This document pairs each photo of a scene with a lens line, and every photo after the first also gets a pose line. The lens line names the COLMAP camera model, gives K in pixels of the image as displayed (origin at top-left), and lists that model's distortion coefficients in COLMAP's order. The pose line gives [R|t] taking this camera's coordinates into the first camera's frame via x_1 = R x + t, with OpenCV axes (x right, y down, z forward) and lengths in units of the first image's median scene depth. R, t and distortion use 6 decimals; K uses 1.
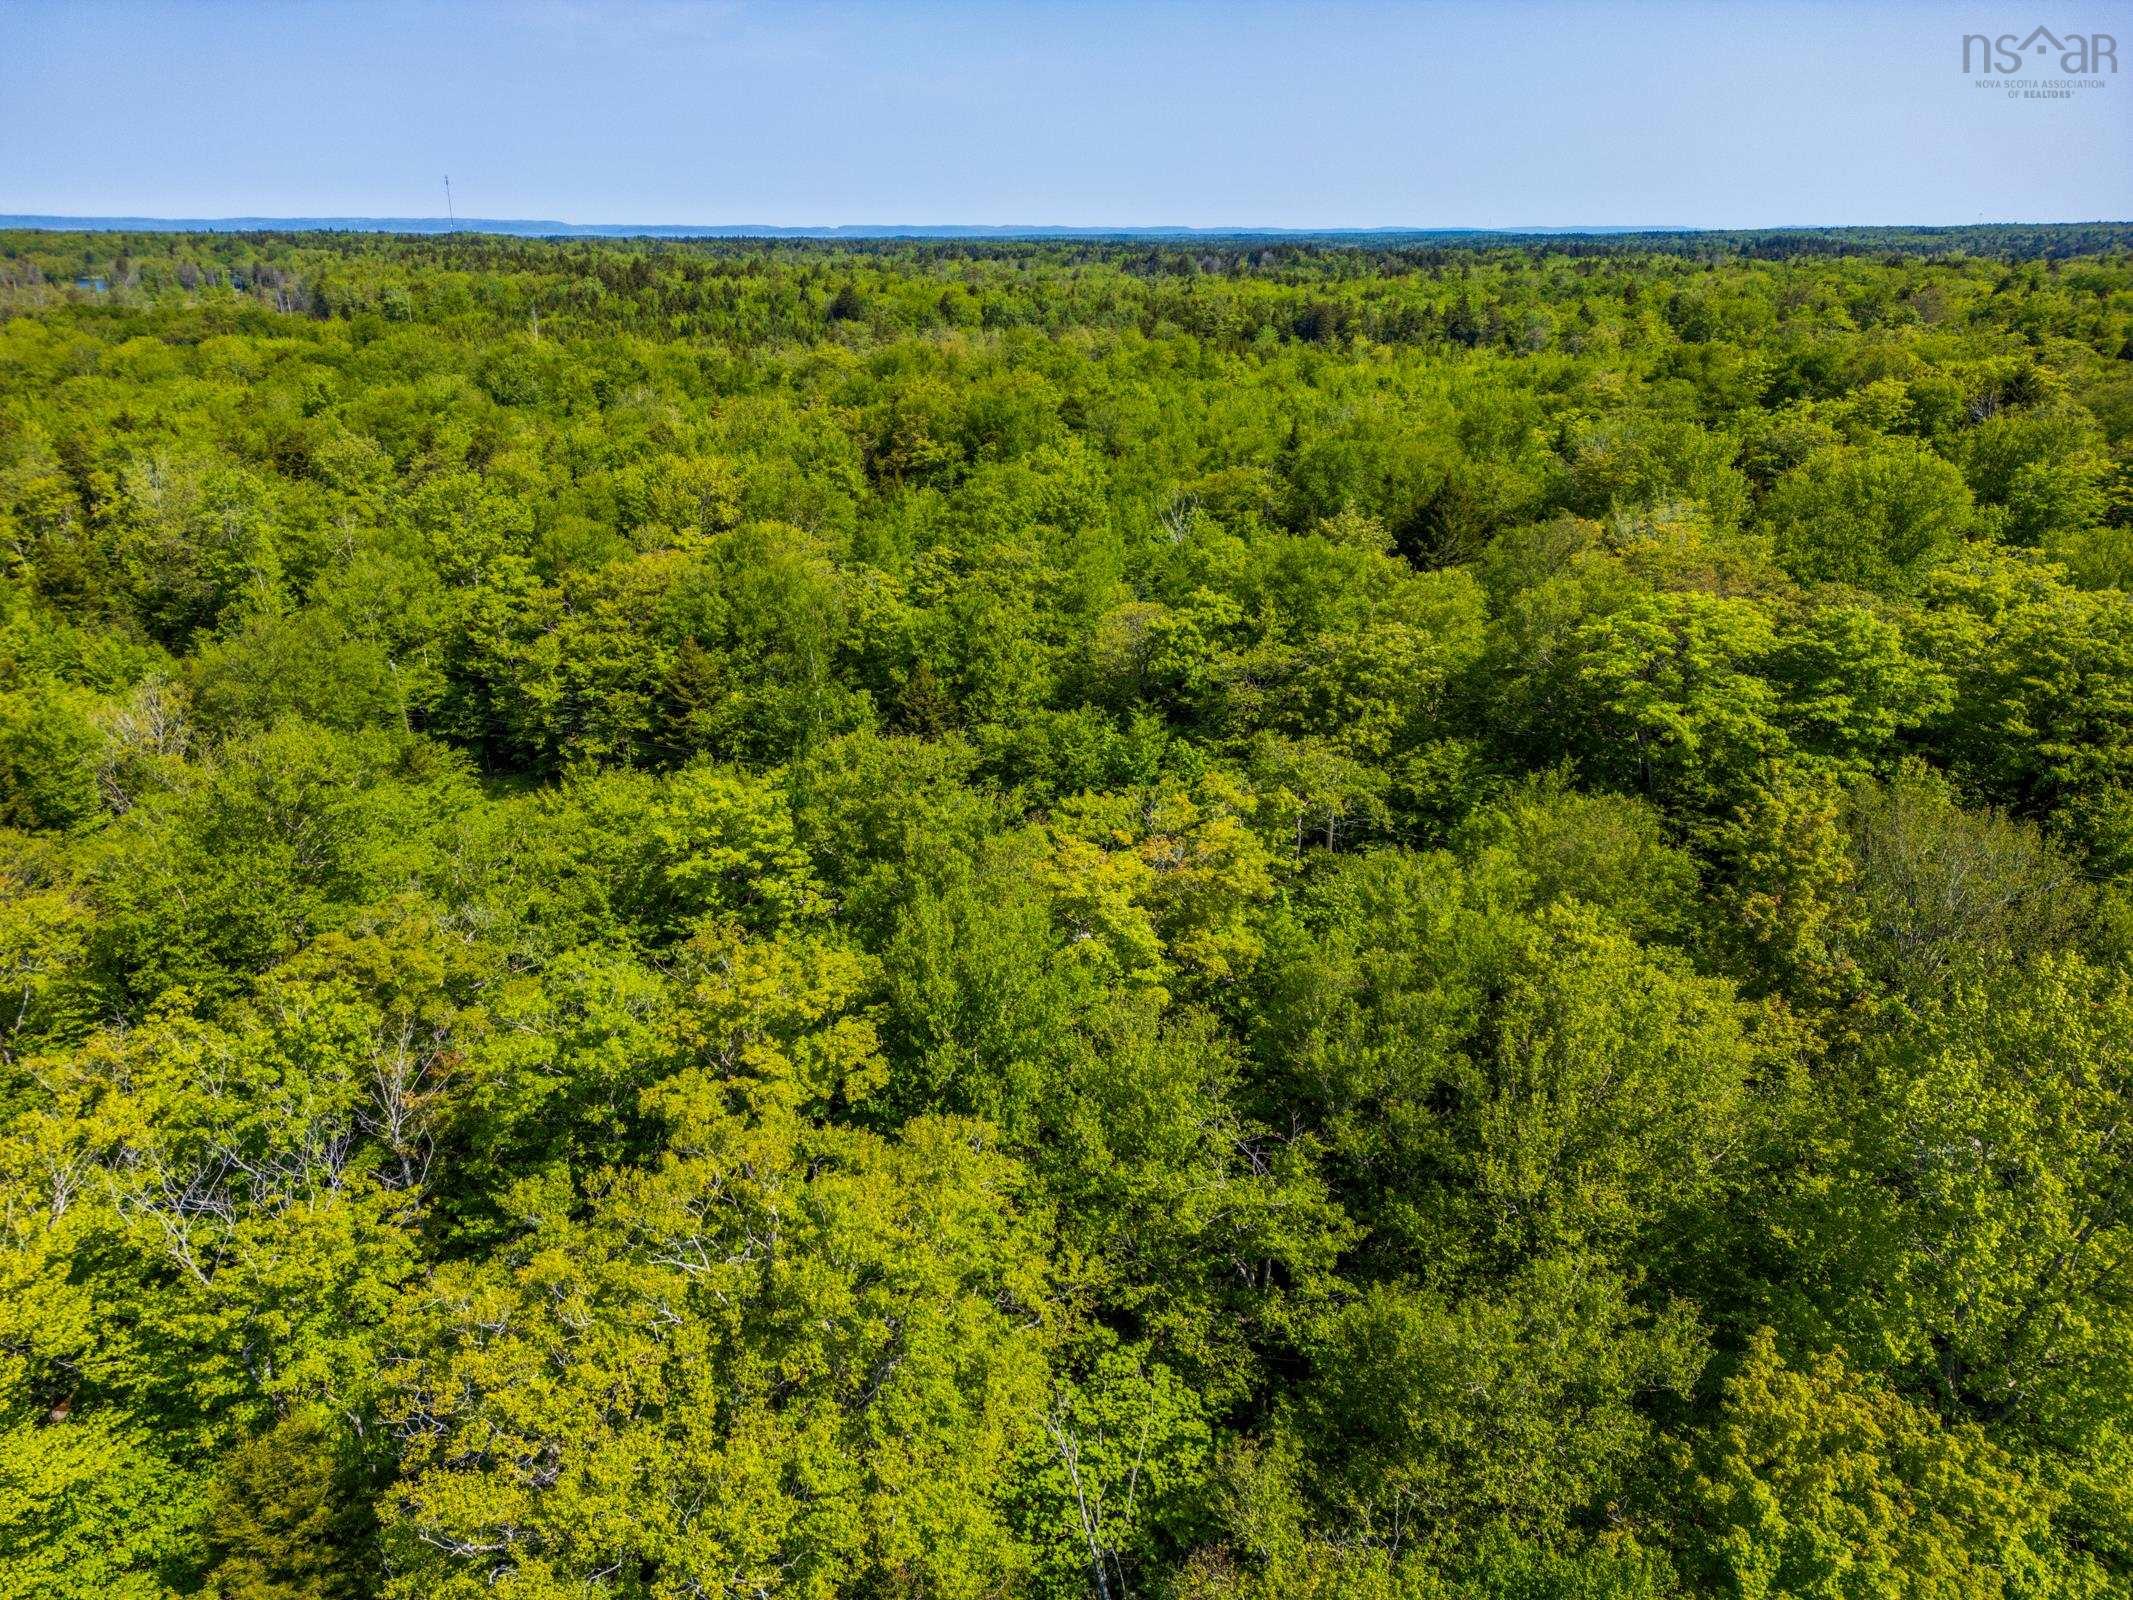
lens RADIAL K [[1499.7, 0, 1066.5], [0, 1499.7, 800.0], [0, 0, 1]] dist [0.139217, -0.169933]
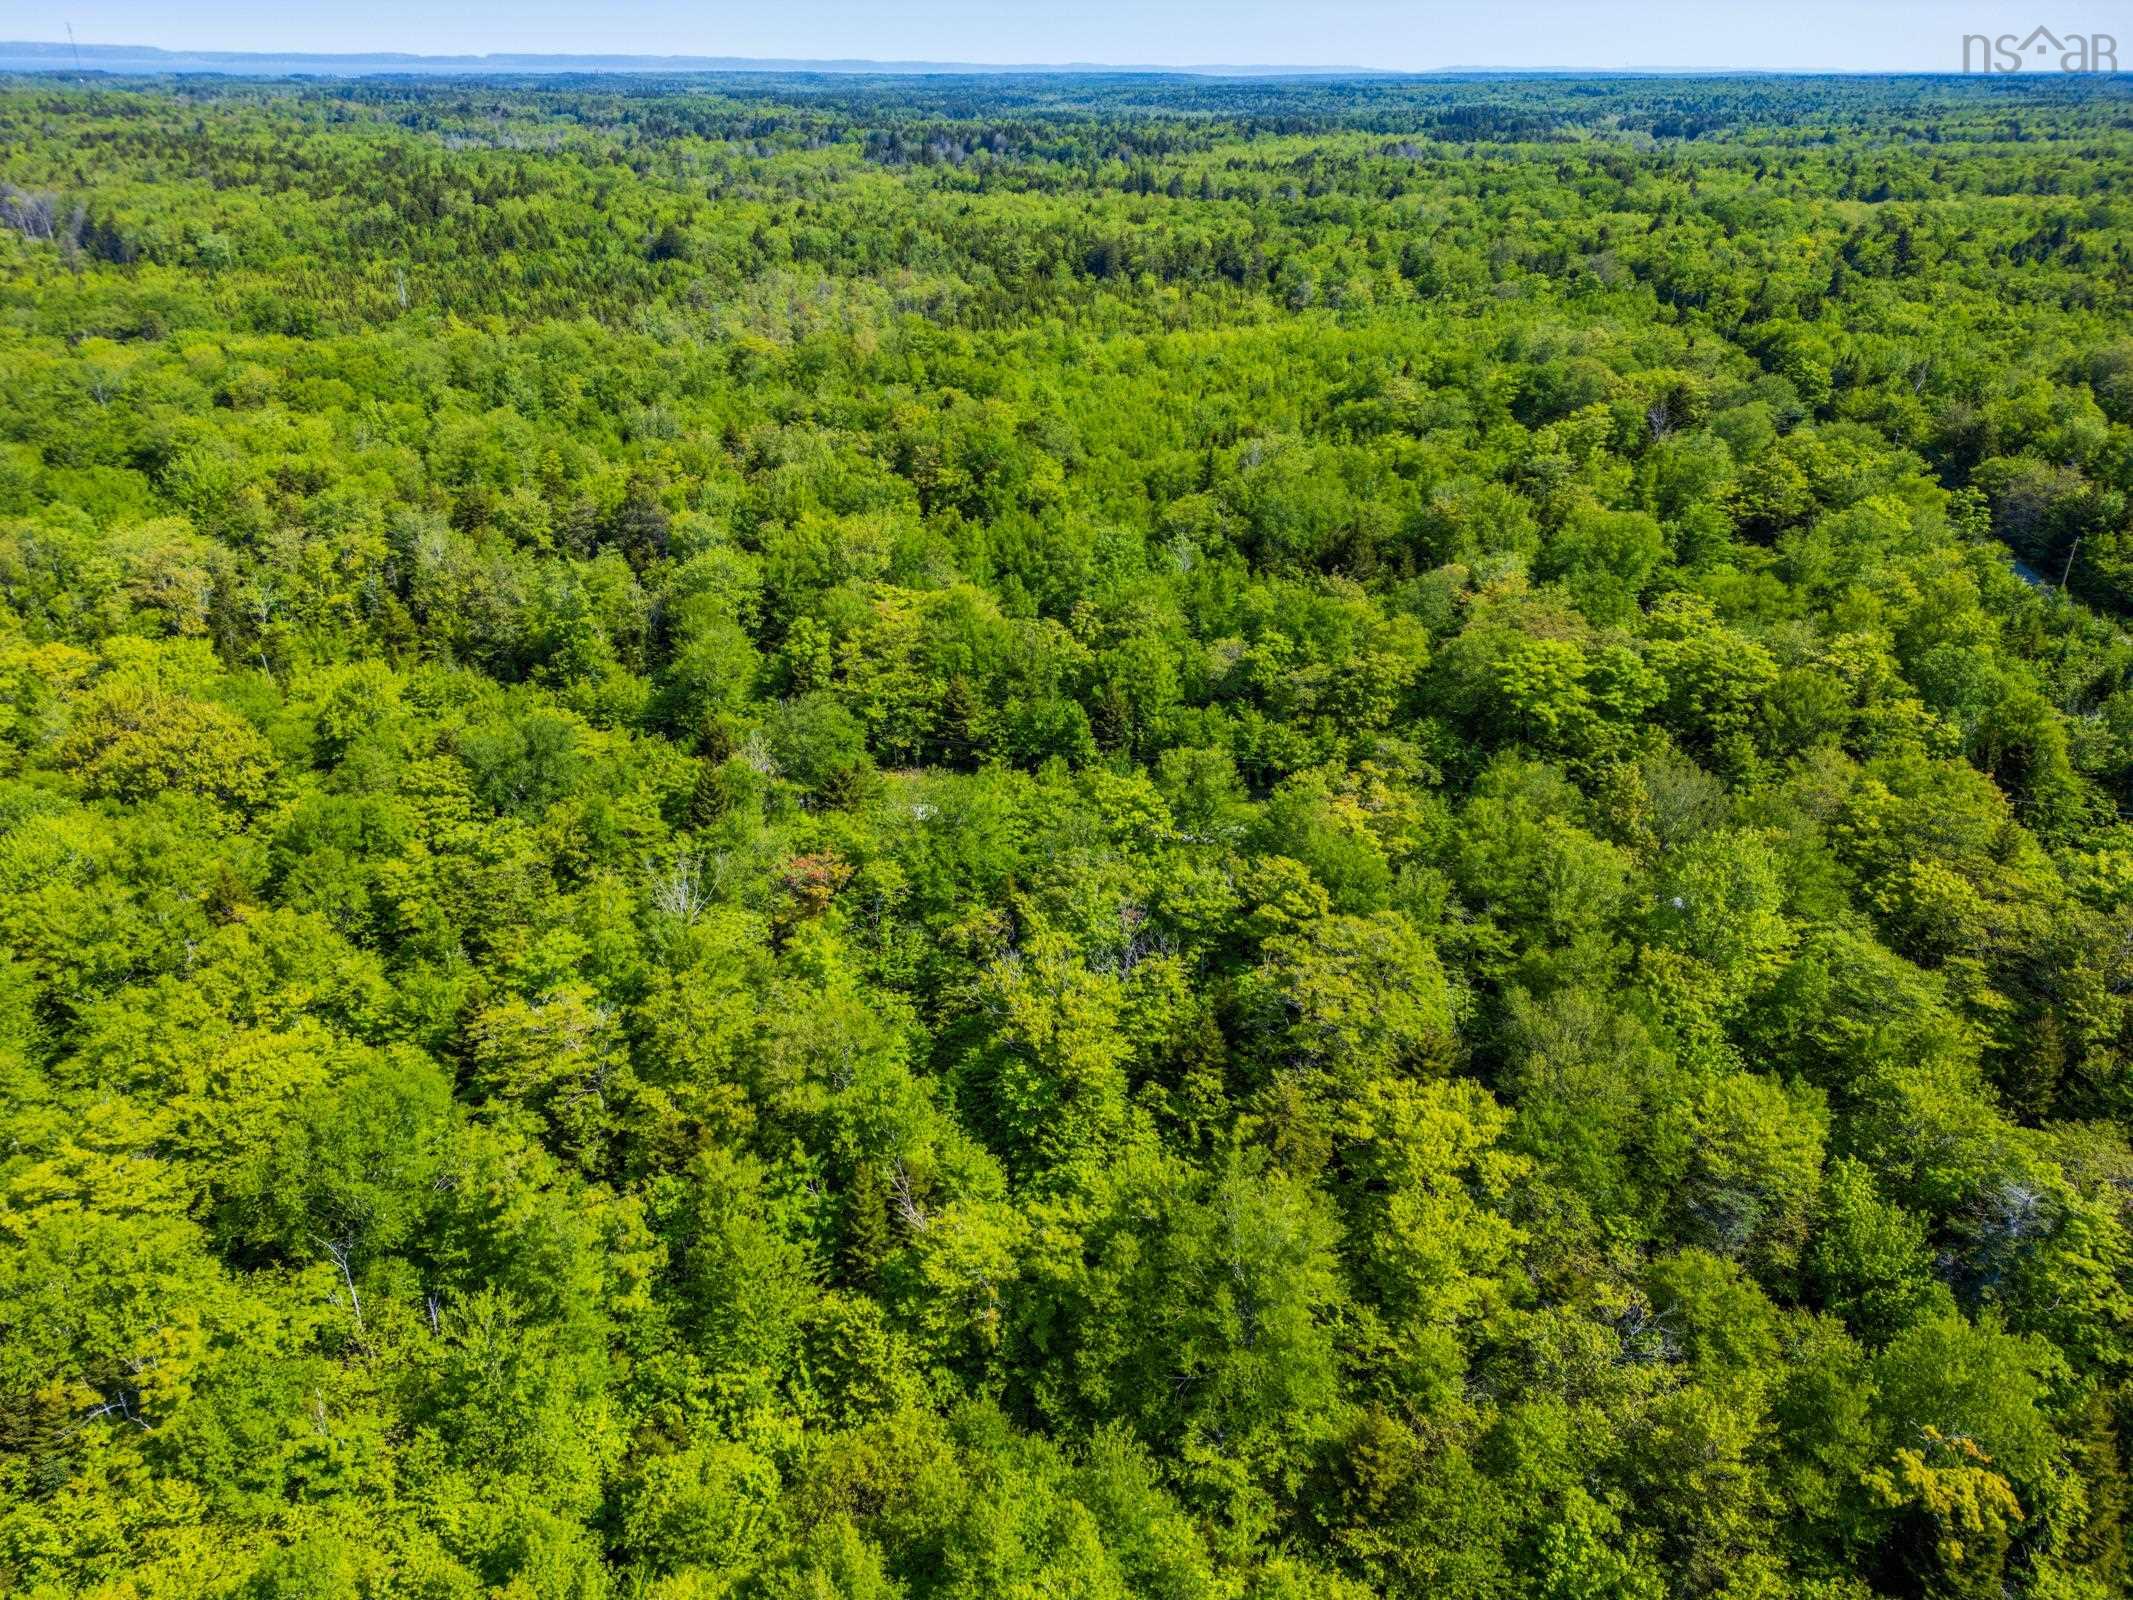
lens RADIAL K [[1473.1, 0, 1066.5], [0, 1473.1, 800.0], [0, 0, 1]] dist [0.069309, 0.000676]
pose [[0.983433, -0.081301, 0.162020, -0.575739], [0.066240, 0.993147, 0.096289, -0.167795], [-0.168738, -0.083962, 0.982078, -0.876045]]
